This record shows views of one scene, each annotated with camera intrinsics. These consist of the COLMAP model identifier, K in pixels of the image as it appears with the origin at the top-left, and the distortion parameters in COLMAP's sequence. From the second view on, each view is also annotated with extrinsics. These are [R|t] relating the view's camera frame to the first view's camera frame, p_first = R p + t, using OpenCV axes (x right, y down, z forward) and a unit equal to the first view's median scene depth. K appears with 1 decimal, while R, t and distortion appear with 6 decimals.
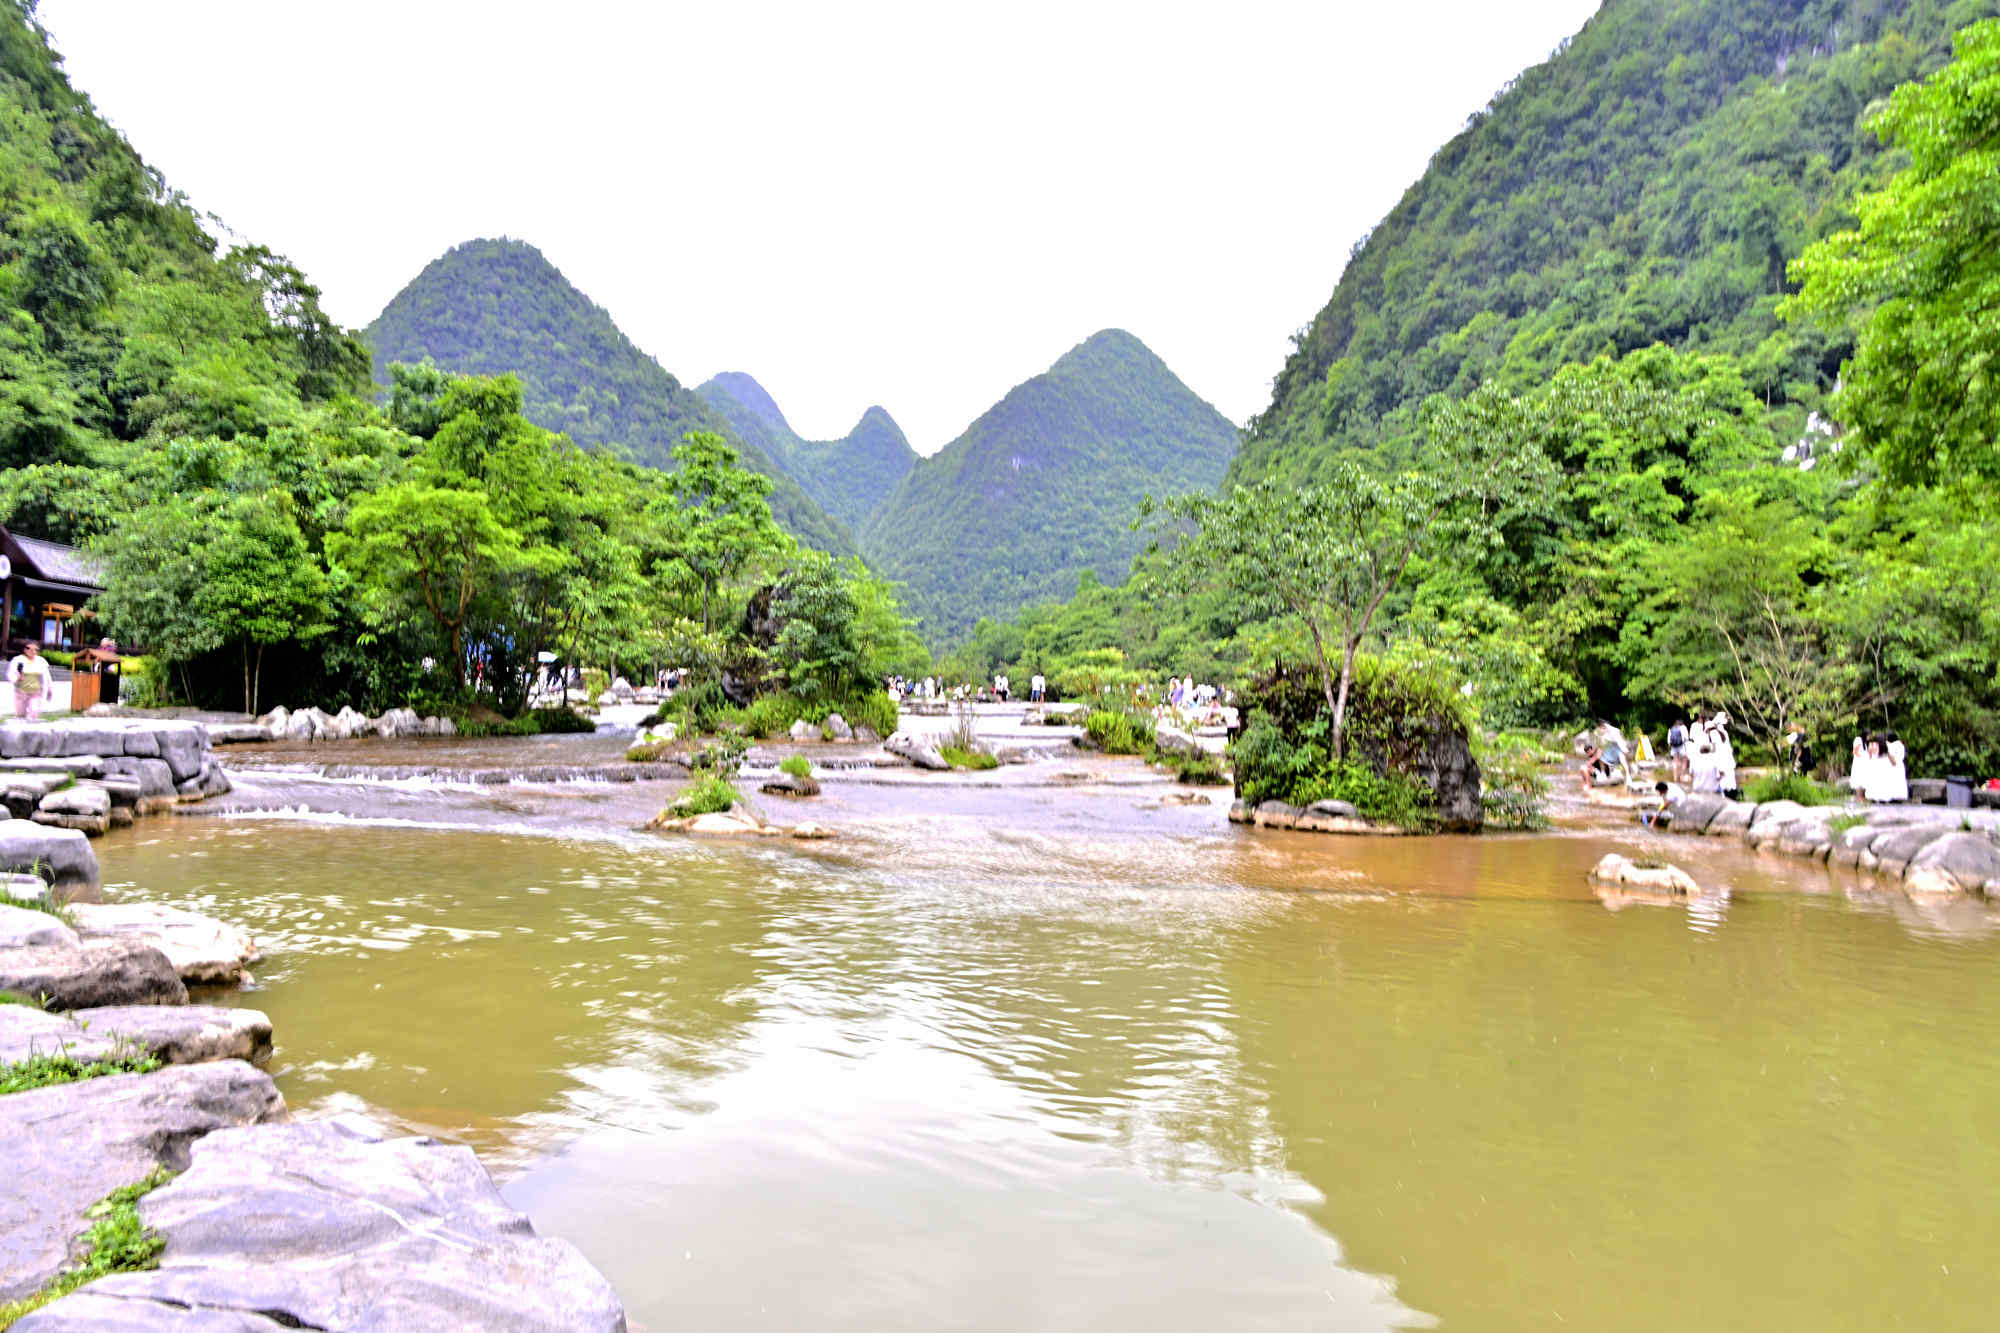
lens RADIAL K [[1323.4, 0, 1011.2], [0, 1323.4, 665.5], [0, 0, 1]] dist [0.001599, -0.011127]
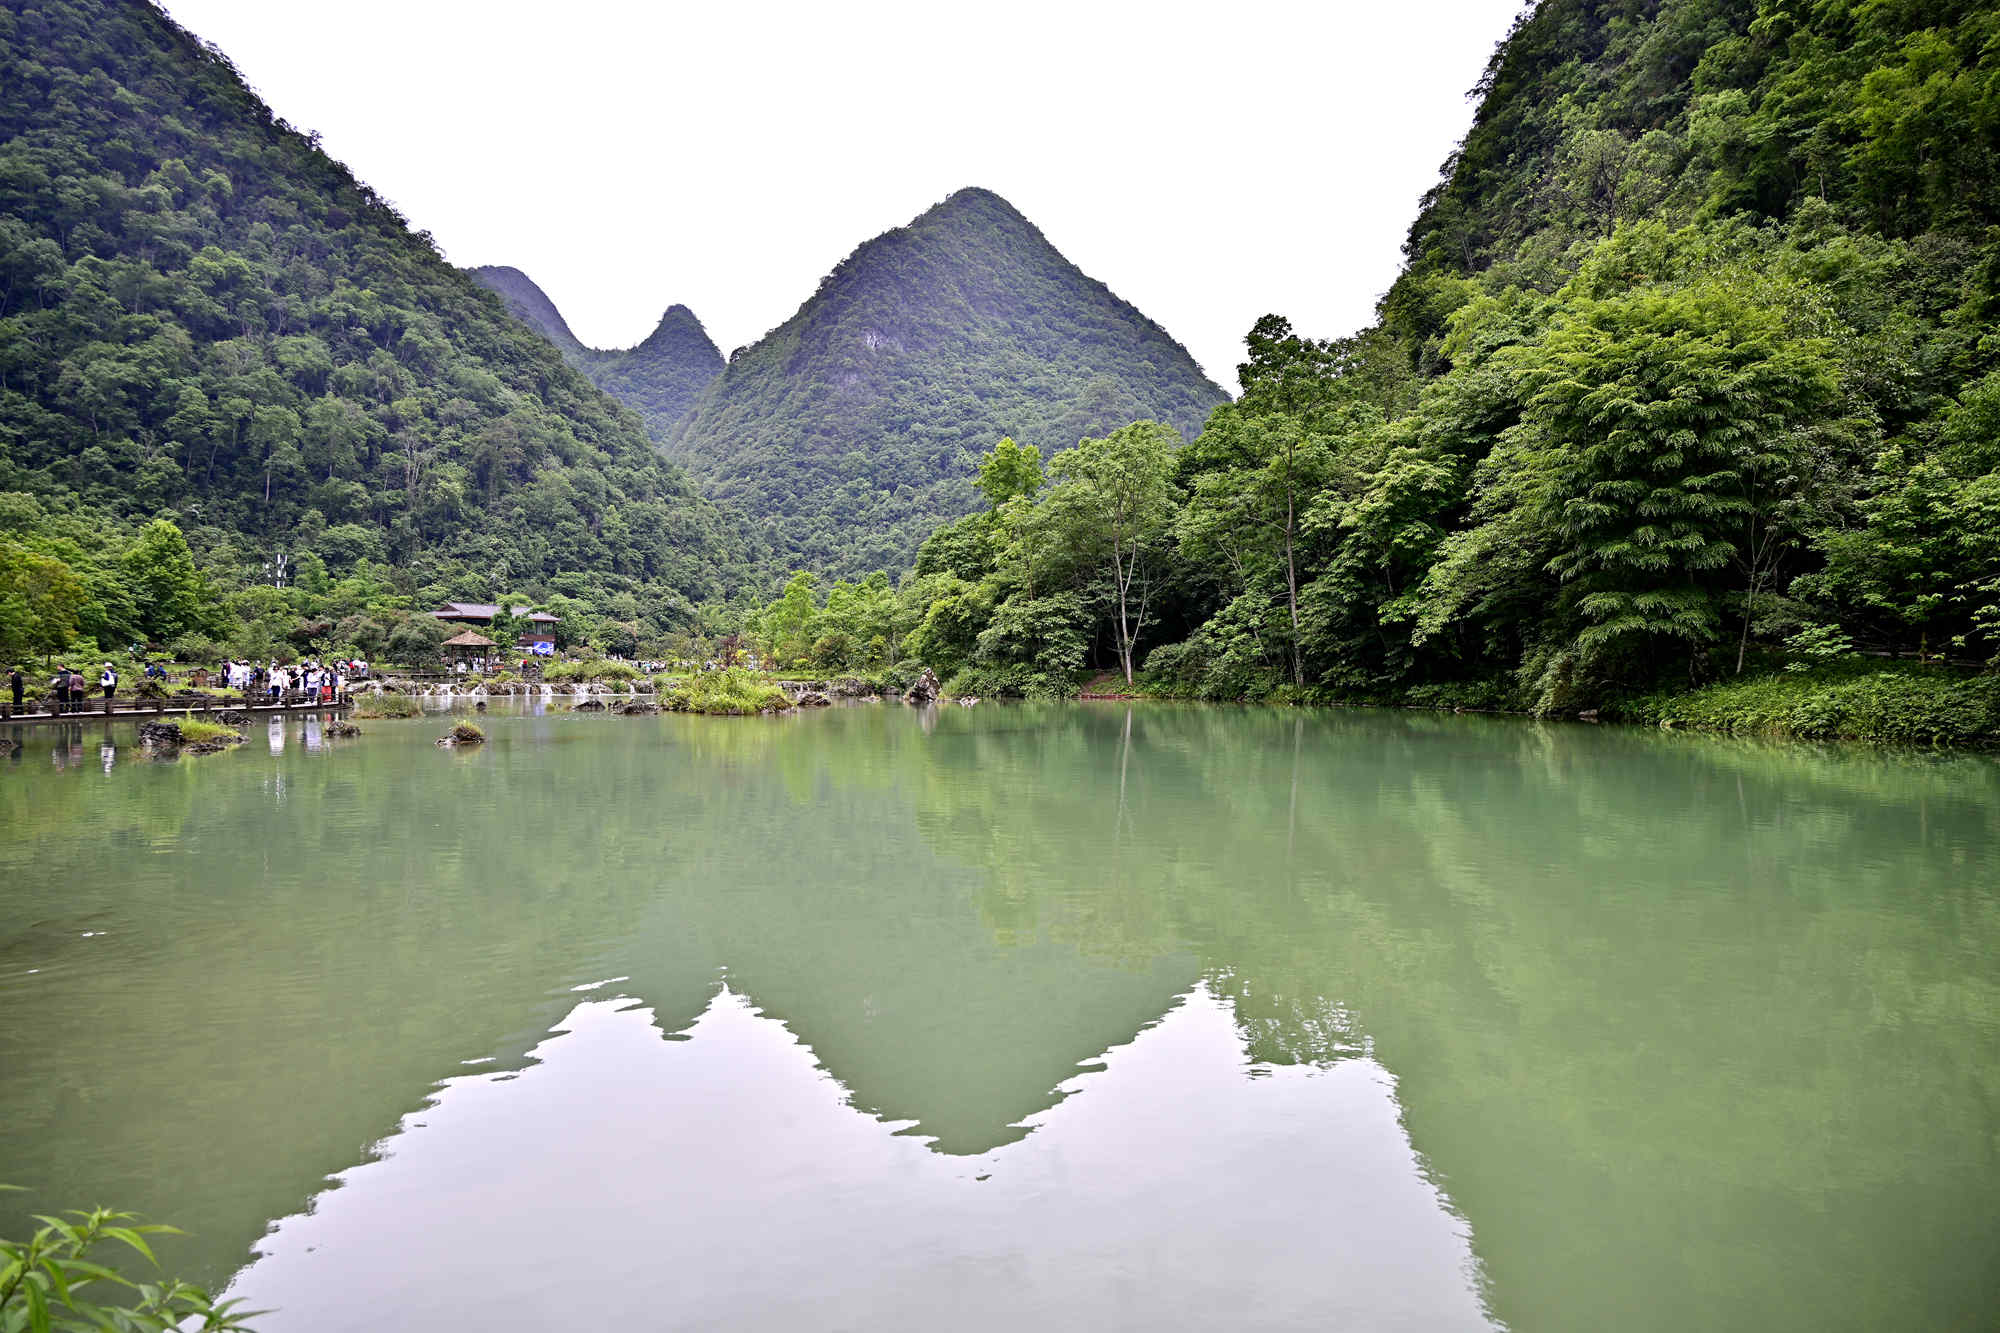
lens RADIAL K [[1323.4, 0, 1006.4], [0, 1323.4, 660.1], [0, 0, 1]] dist [0.001599, -0.011127]
pose [[0.990853, -0.028560, 0.131886, -0.024195], [0.024137, 0.999095, 0.035011, 0.001250], [-0.132767, -0.031507, 0.990646, 0.251146]]
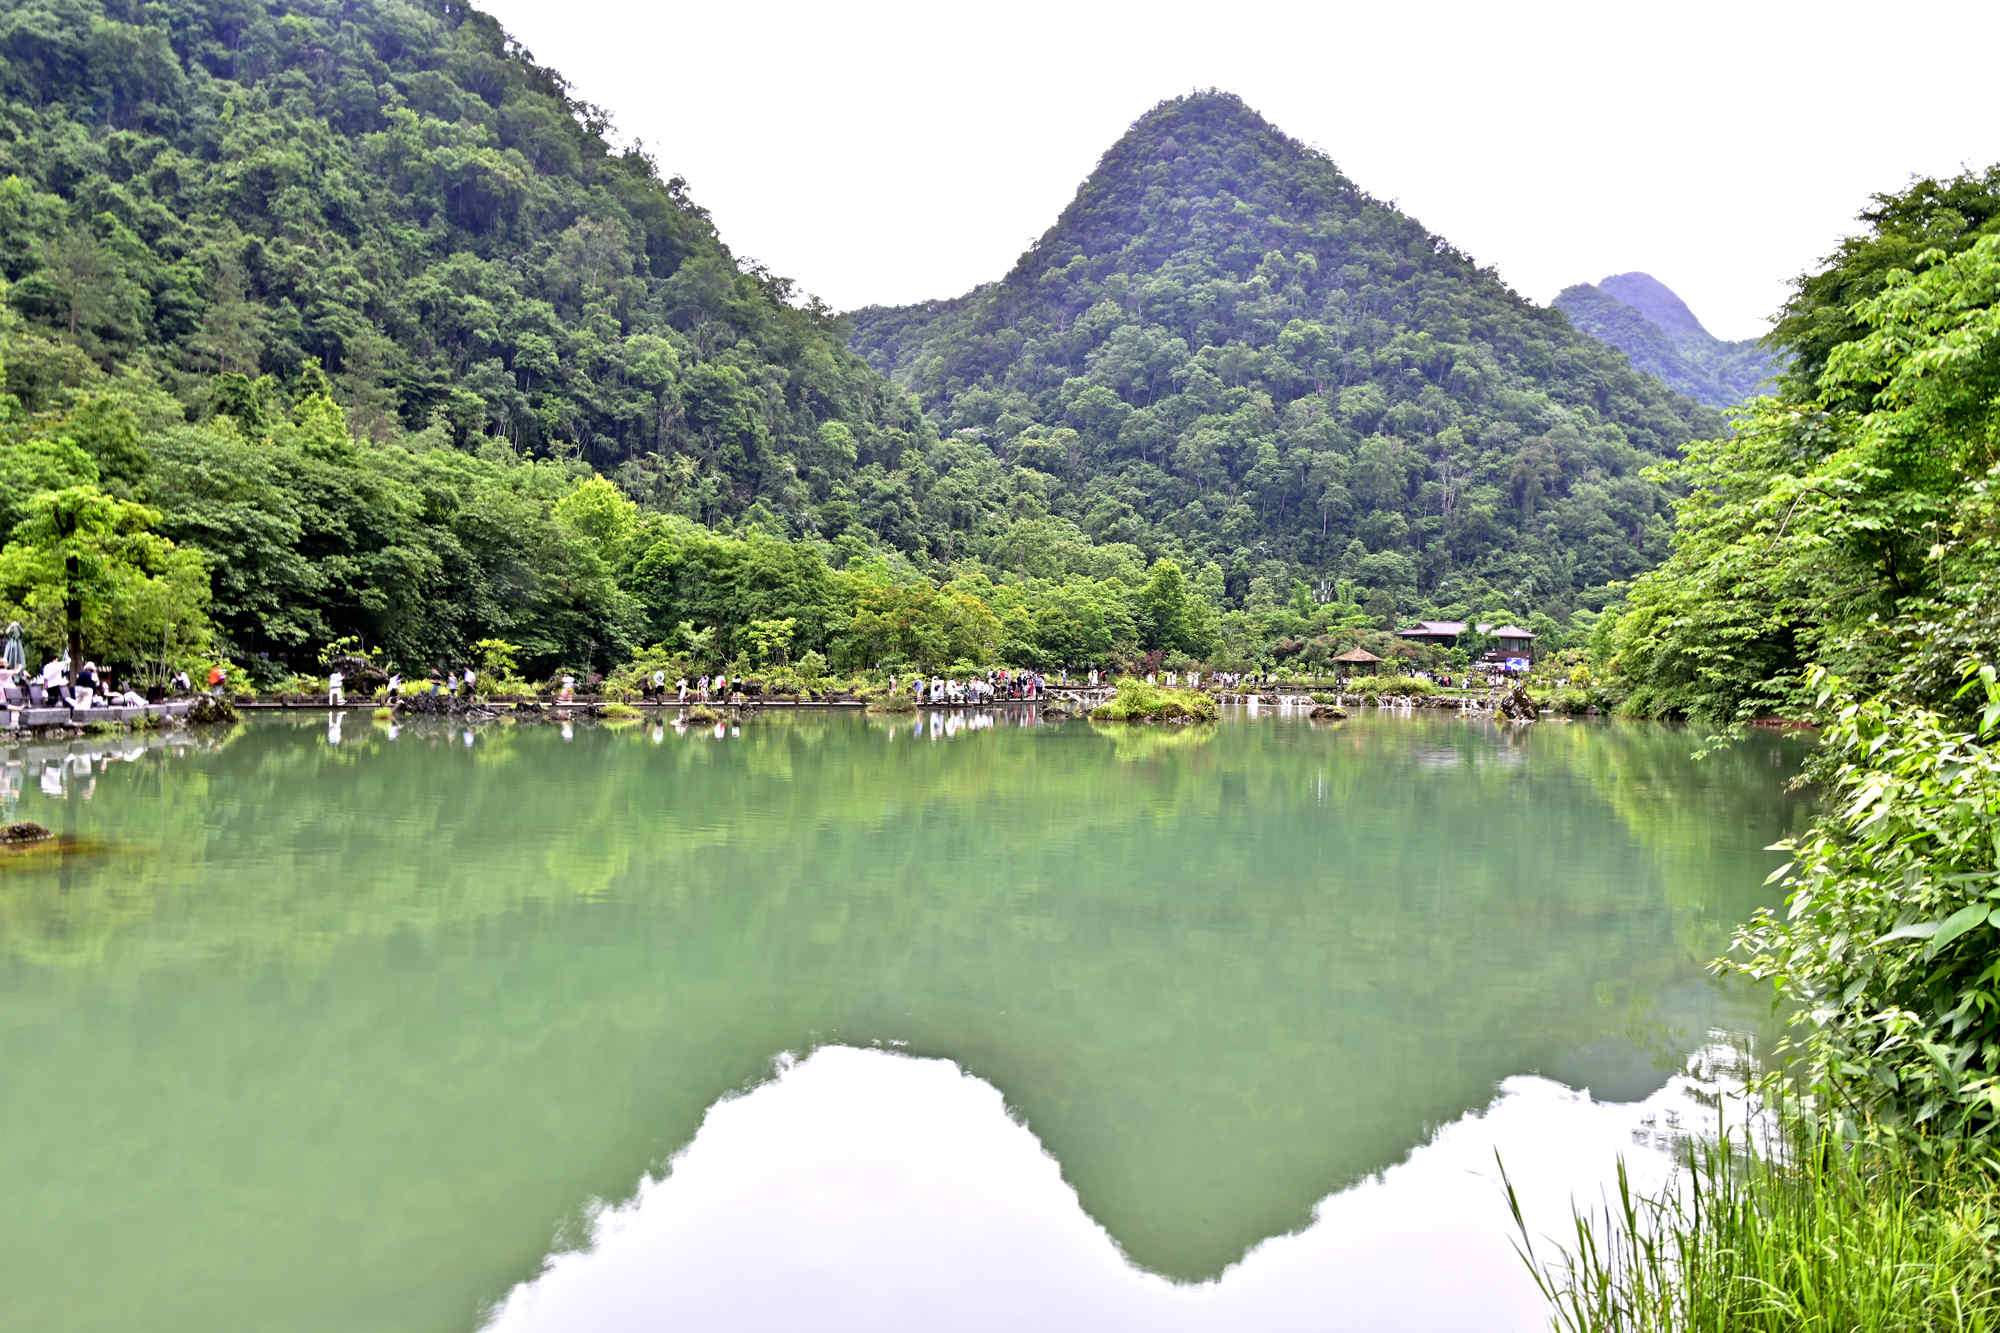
lens RADIAL K [[1323.4, 0, 1010.7], [0, 1323.4, 666.0], [0, 0, 1]] dist [0.001599, -0.011127]
pose [[0.772936, -0.023938, -0.634032, 0.009065], [0.032647, 0.999465, 0.002064, 0.002341], [0.633643, -0.022295, 0.773304, 0.255785]]
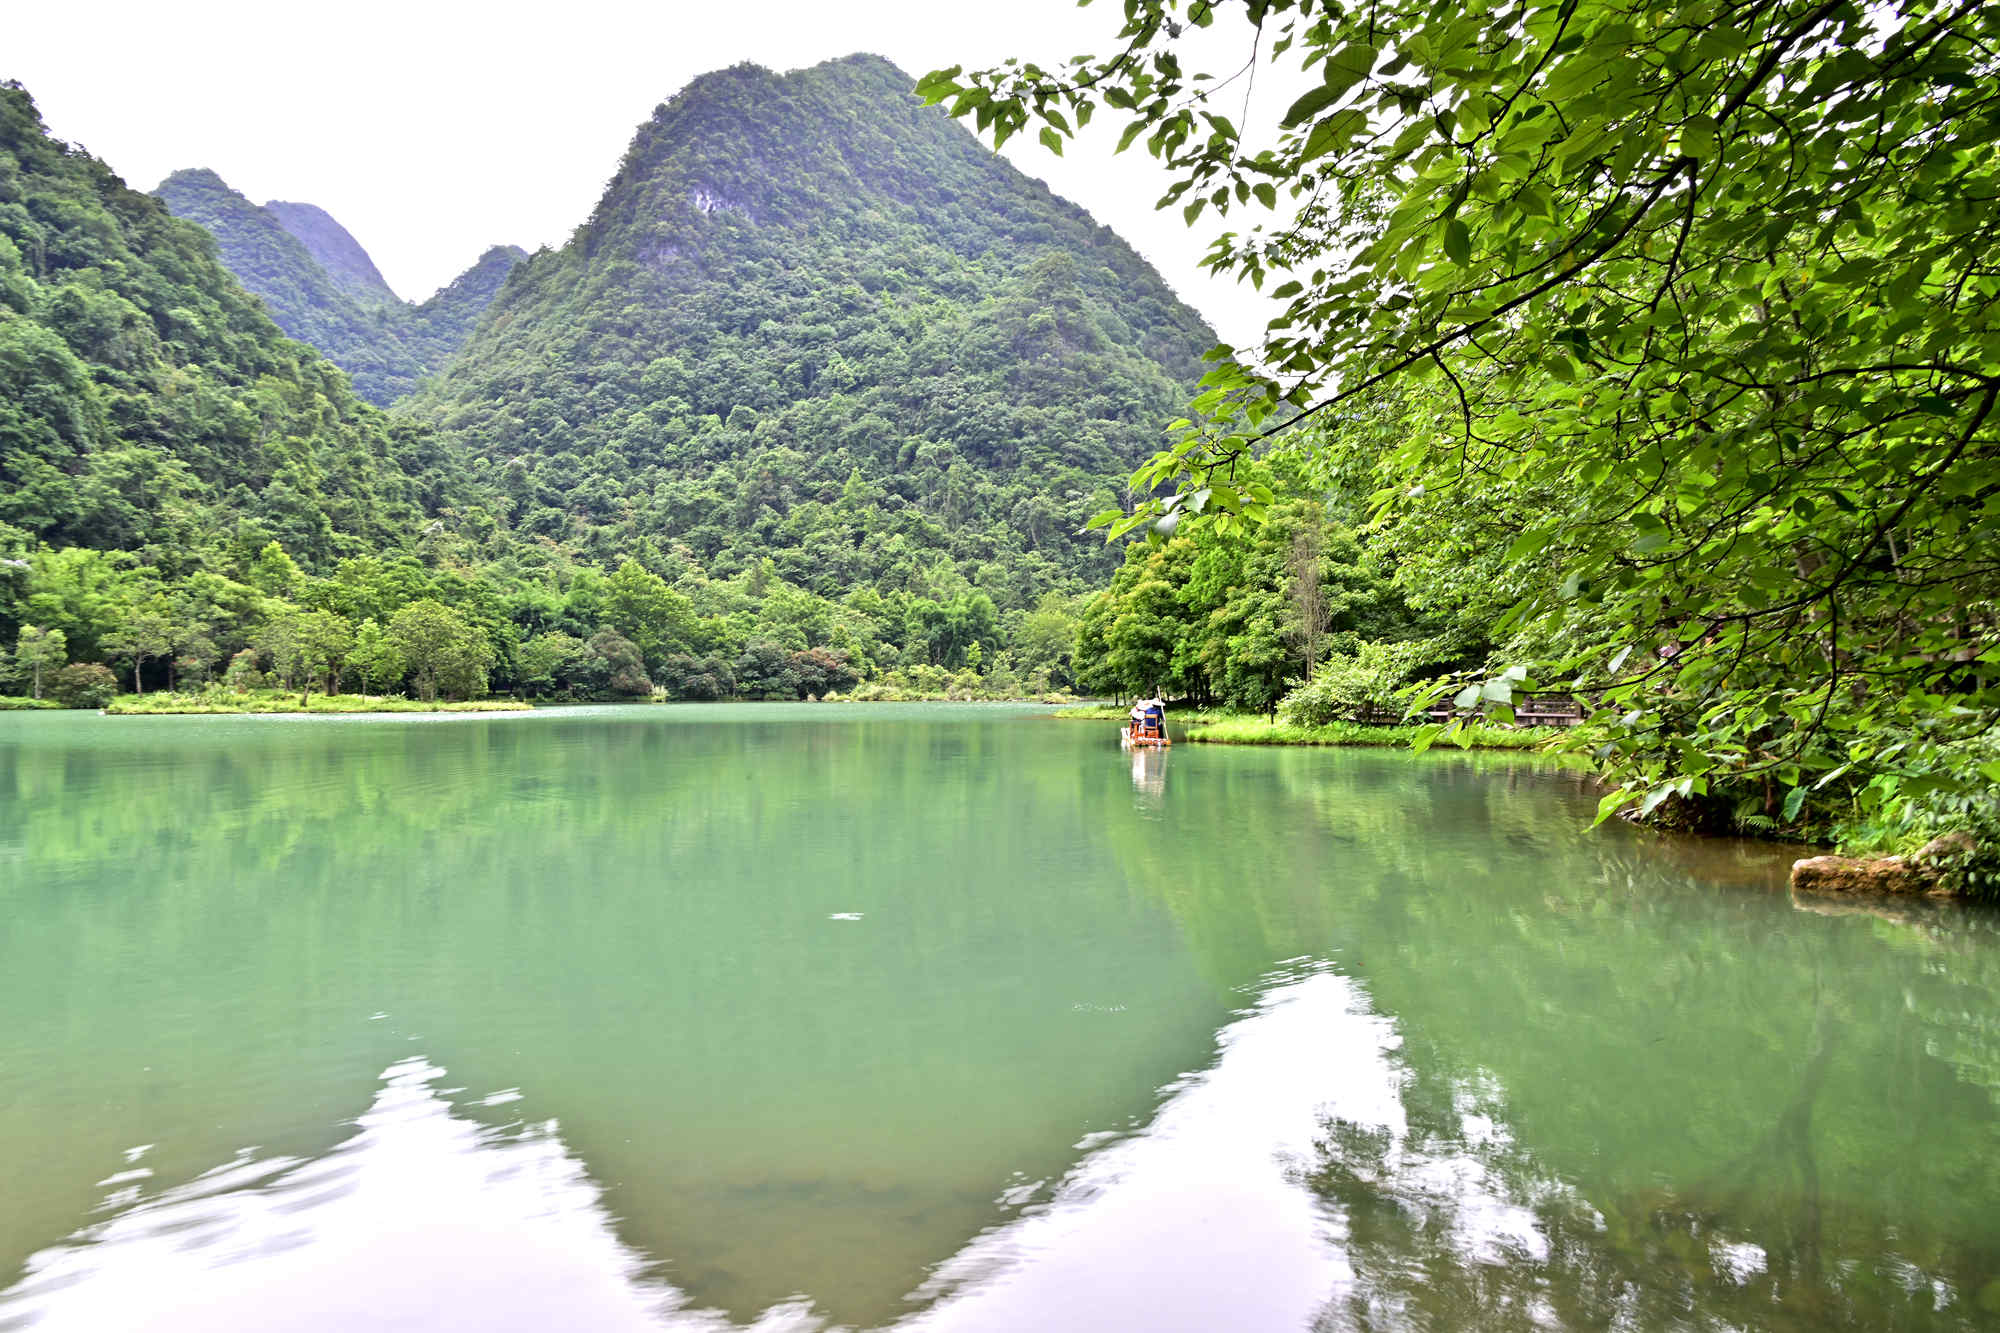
lens RADIAL K [[1323.4, 0, 1004.4], [0, 1323.4, 655.9], [0, 0, 1]] dist [0.001599, -0.011127]
pose [[0.981392, -0.031479, 0.189419, 0.015321], [0.028455, 0.999421, 0.018661, 0.008640], [-0.189896, -0.012924, 0.981719, 0.496906]]
